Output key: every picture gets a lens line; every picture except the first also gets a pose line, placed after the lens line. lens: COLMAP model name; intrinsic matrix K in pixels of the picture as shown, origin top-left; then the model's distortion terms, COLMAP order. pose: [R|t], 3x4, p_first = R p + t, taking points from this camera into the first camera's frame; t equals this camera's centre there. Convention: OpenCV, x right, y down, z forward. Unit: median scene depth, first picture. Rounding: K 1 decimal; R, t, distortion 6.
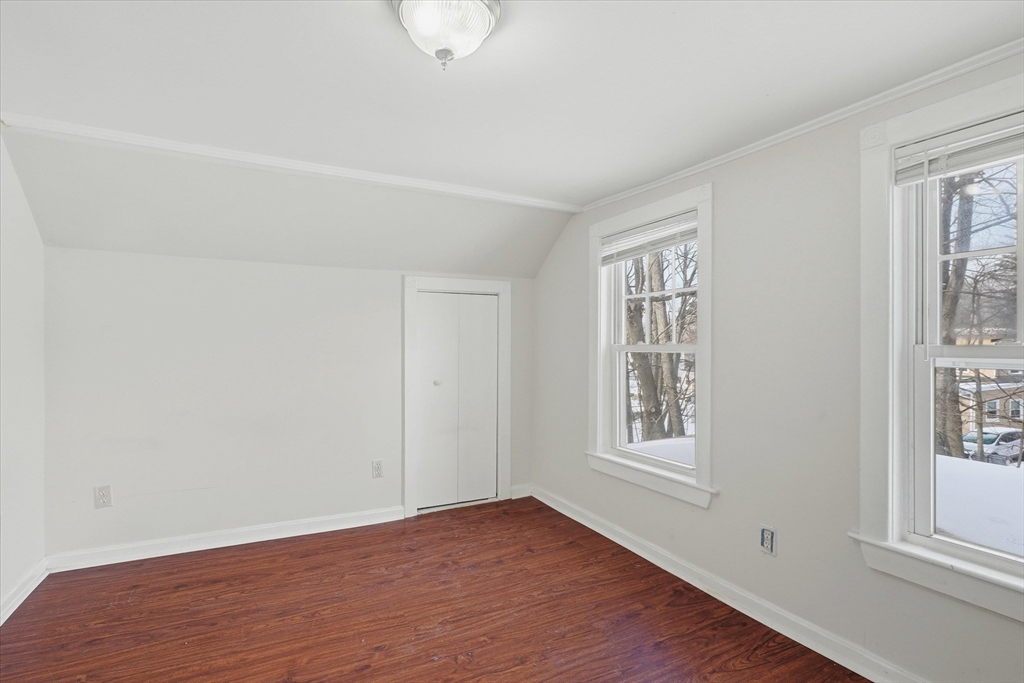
lens RADIAL K [[541.7, 0, 509.1], [0, 541.7, 339.7], [0, 0, 1]] dist [0.005994, 0.000143]
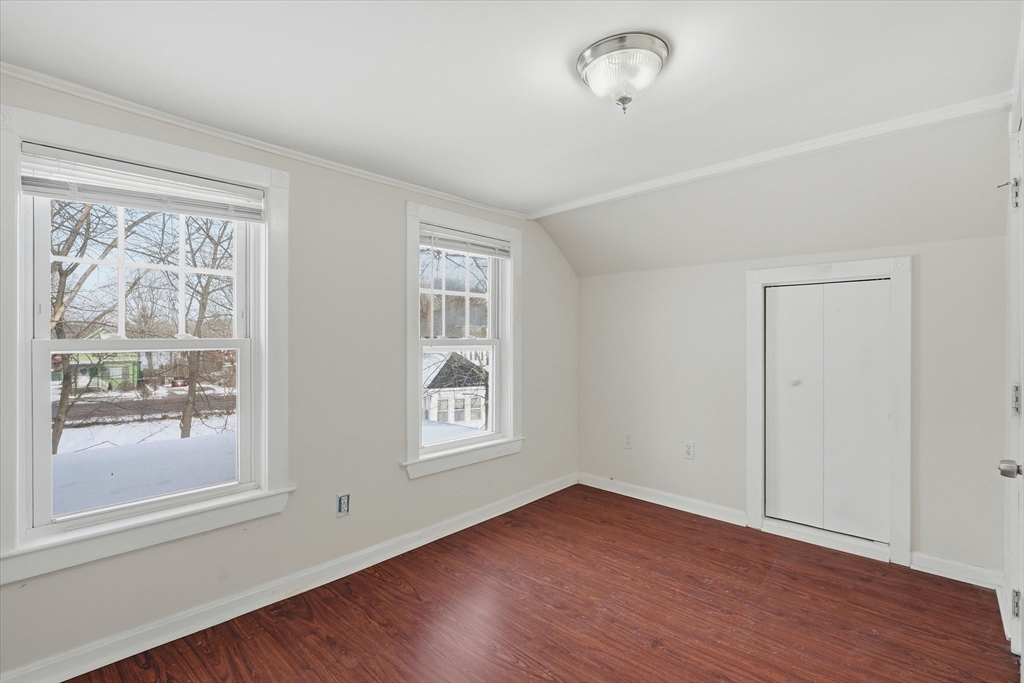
lens RADIAL K [[497.3, 0, 506.7], [0, 497.3, 343.0], [0, 0, 1]] dist [-0.002431, 0.000508]
pose [[-0.367478, -0.004186, 0.930023, -0.624718], [-0.003755, 0.999988, 0.003017, 0.011163], [-0.930025, -0.002384, -0.367489, 1.007304]]
